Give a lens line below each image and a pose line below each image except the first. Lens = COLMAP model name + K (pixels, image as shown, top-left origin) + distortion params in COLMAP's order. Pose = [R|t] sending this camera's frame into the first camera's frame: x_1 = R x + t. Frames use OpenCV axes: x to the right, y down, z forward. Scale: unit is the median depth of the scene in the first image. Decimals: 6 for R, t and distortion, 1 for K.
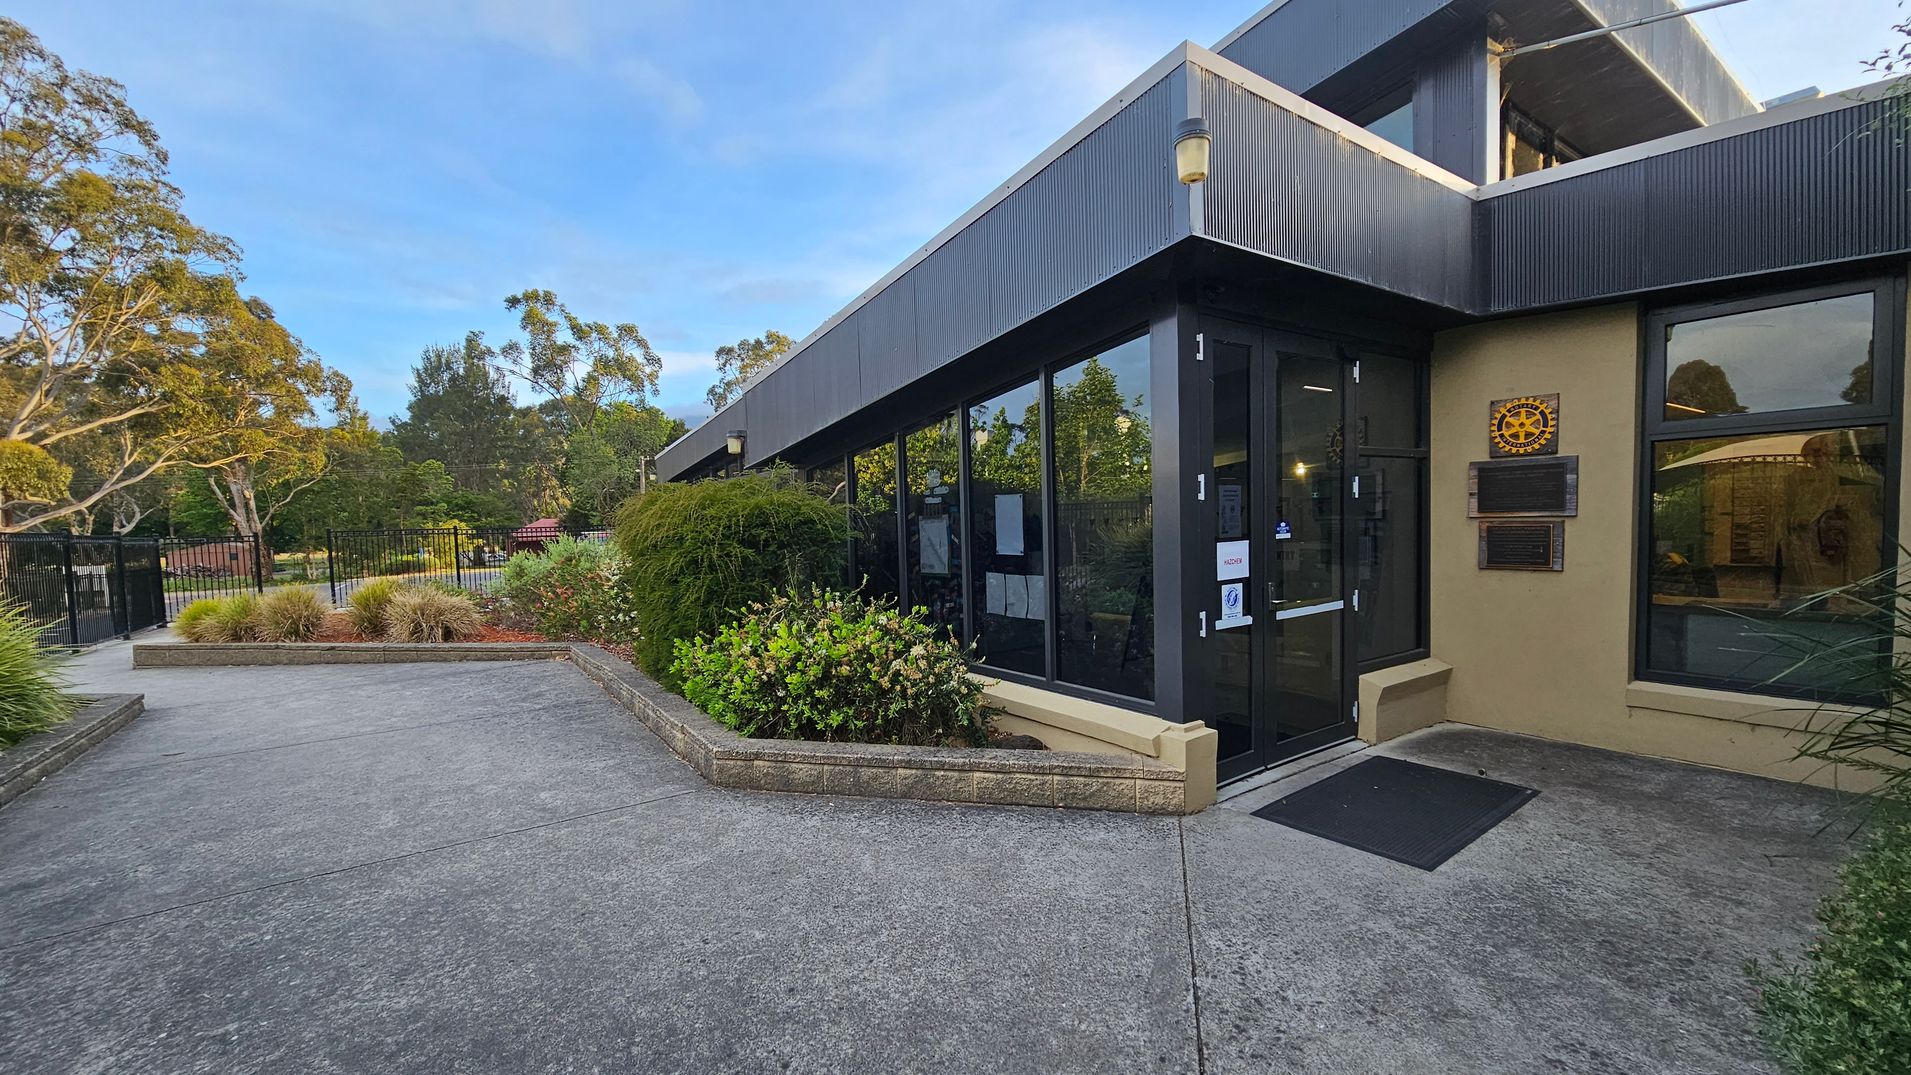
lens RADIAL K [[782.0, 0, 955.4], [0, 782.0, 562.8], [0, 0, 1]] dist [-0.002891, -0.000808]
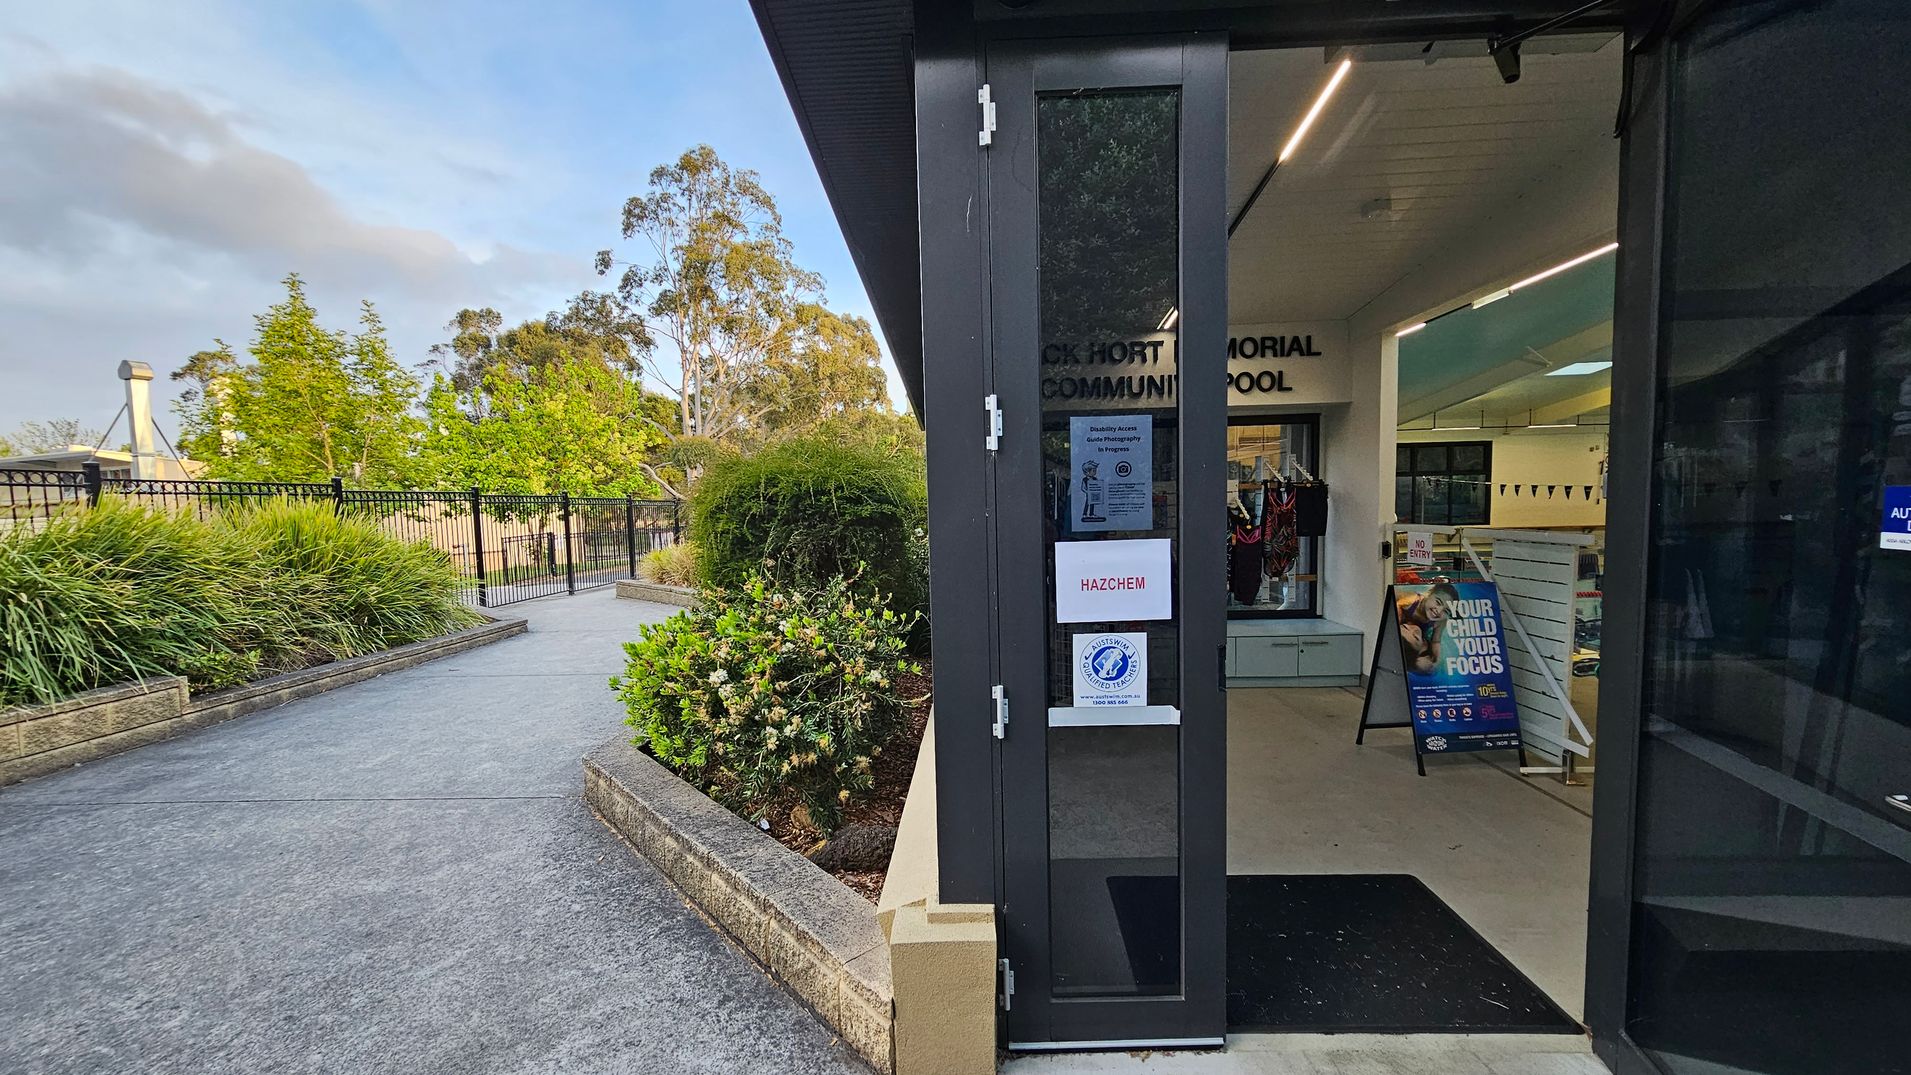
lens RADIAL K [[782.0, 0, 955.4], [0, 782.0, 562.8], [0, 0, 1]] dist [-0.002891, -0.000808]
pose [[0.797856, 0.056887, -0.600158, 0.555345], [-0.031942, 0.998129, 0.052145, -0.035114], [0.602001, -0.022434, 0.798180, 0.579077]]
